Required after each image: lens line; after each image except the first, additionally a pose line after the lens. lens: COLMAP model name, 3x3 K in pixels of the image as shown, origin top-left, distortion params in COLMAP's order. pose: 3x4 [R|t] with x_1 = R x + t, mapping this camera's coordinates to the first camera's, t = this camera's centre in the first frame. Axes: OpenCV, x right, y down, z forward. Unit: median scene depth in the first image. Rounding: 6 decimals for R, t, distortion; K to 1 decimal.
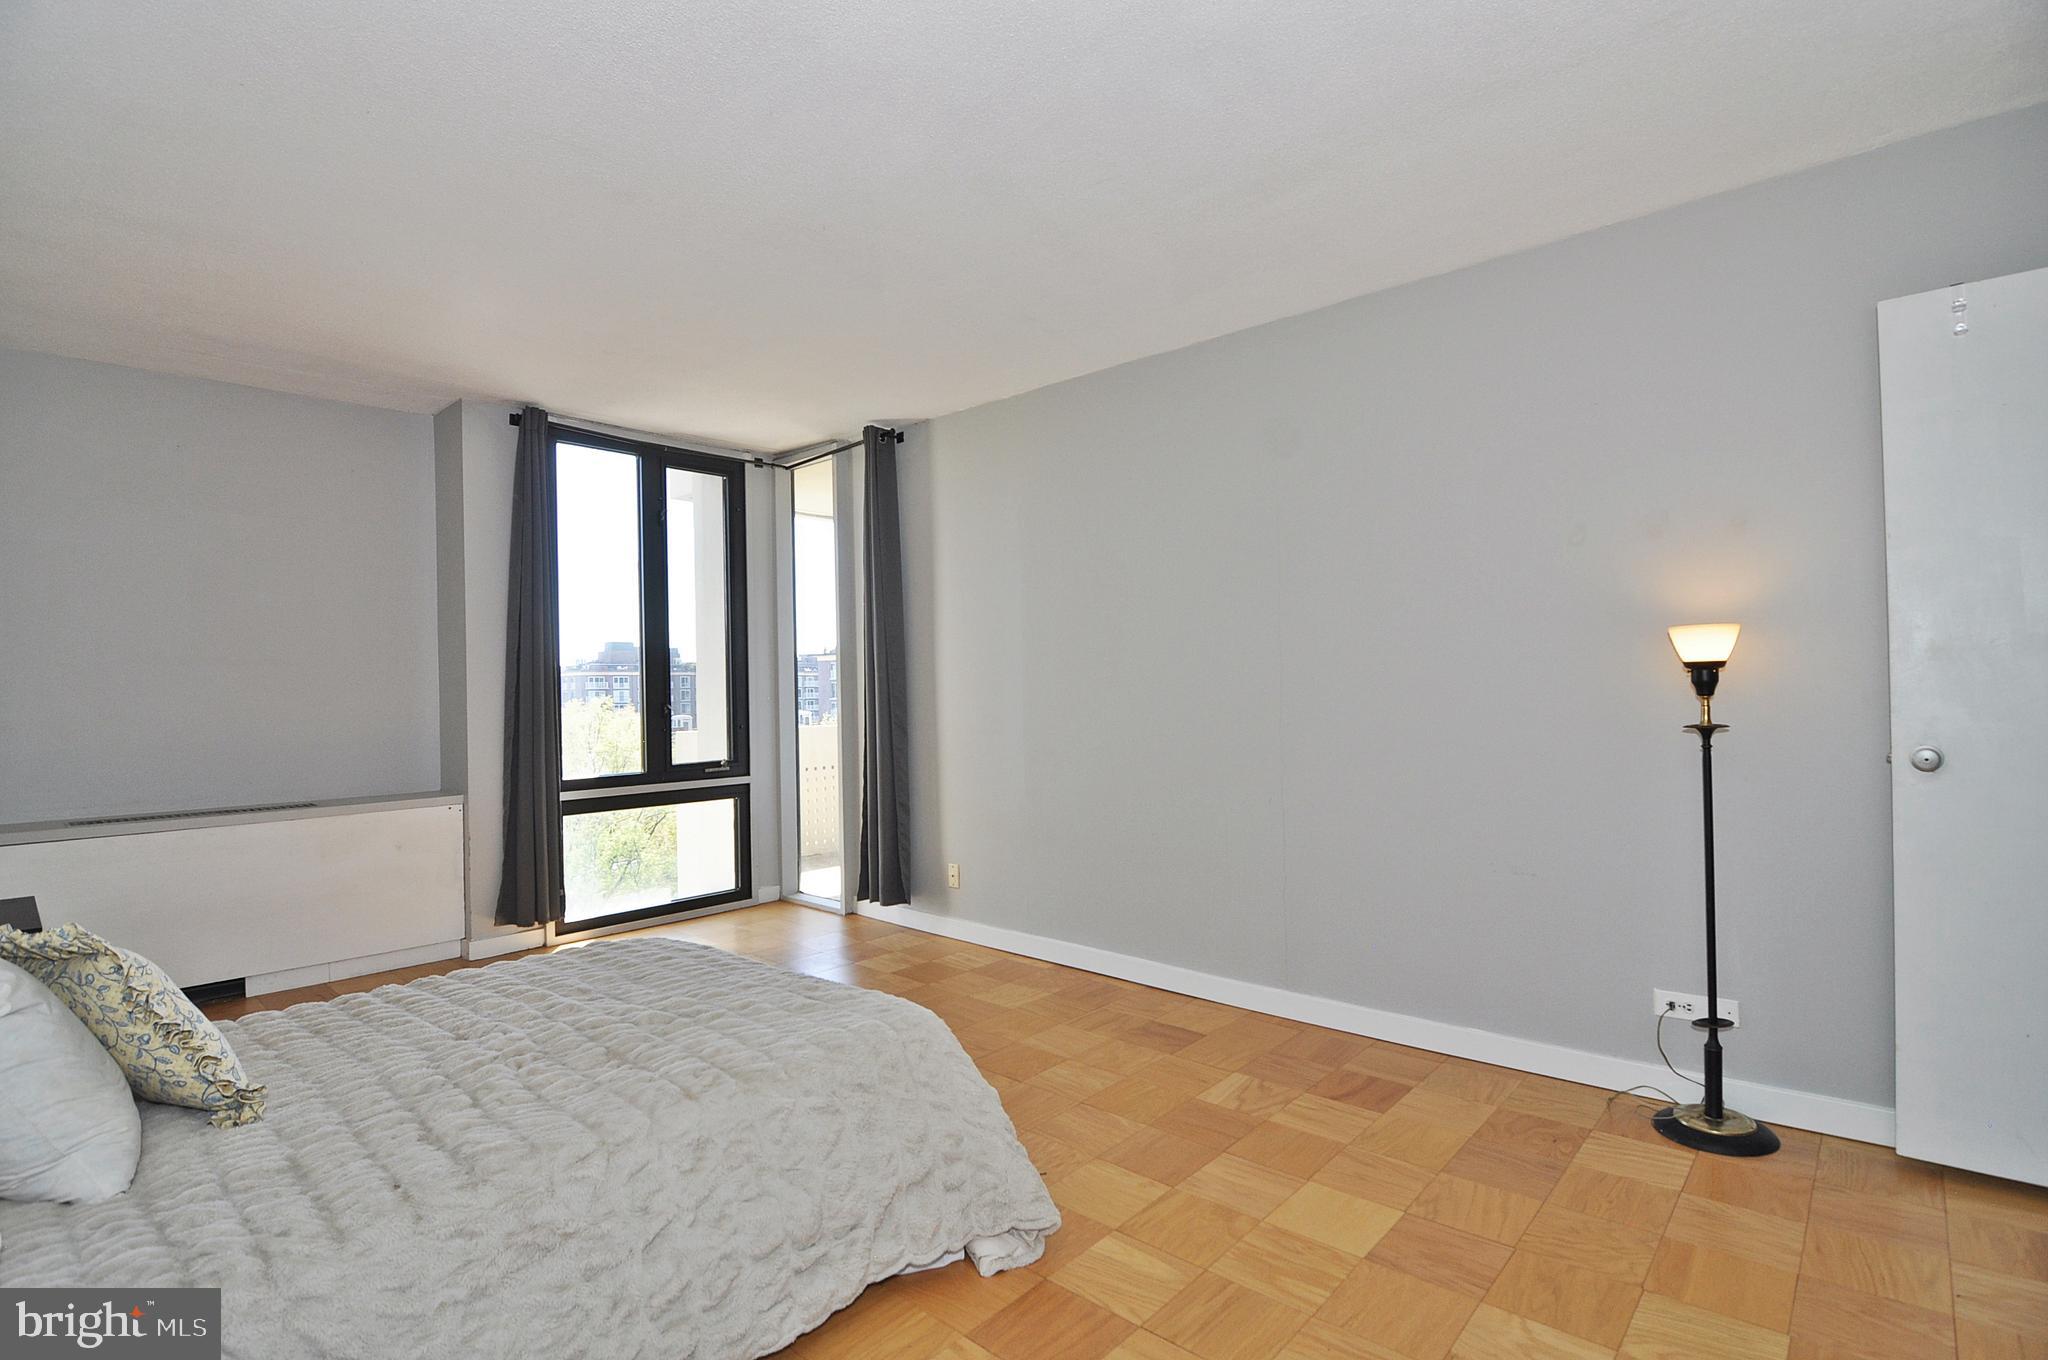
lens RADIAL K [[997.8, 0, 1030.3], [0, 997.8, 682.6], [0, 0, 1]] dist [-0.004702, -0.000658]
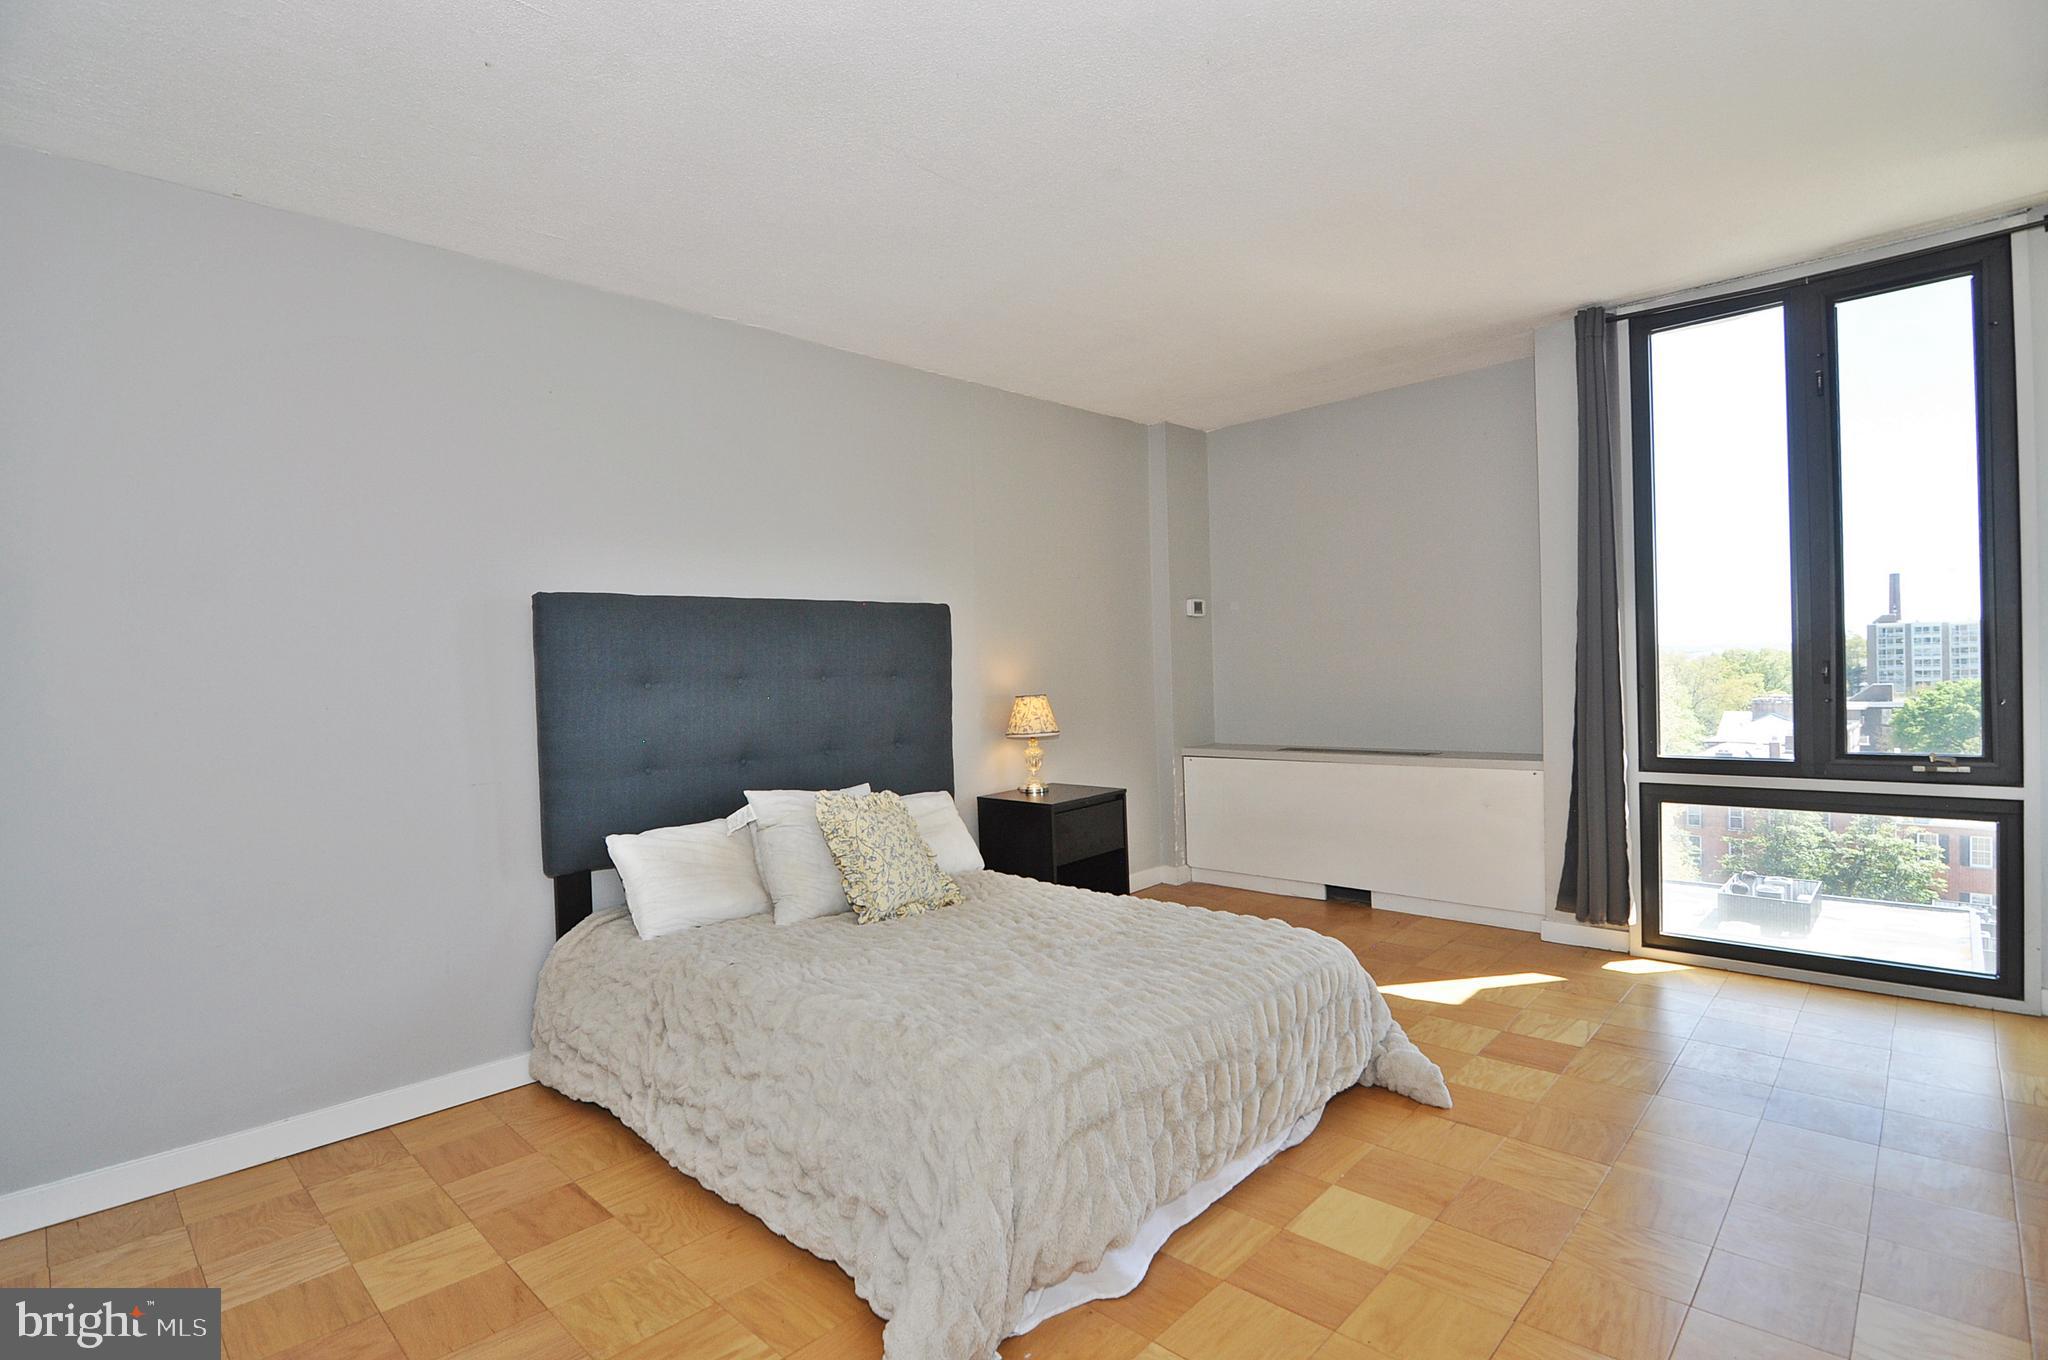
lens RADIAL K [[997.8, 0, 1030.3], [0, 997.8, 682.6], [0, 0, 1]] dist [-0.004702, -0.000658]
pose [[-0.031551, 0.027380, -0.999127, 0.333308], [0.033691, 0.999086, 0.026315, -0.000015], [0.998934, -0.032832, -0.032444, 0.505828]]
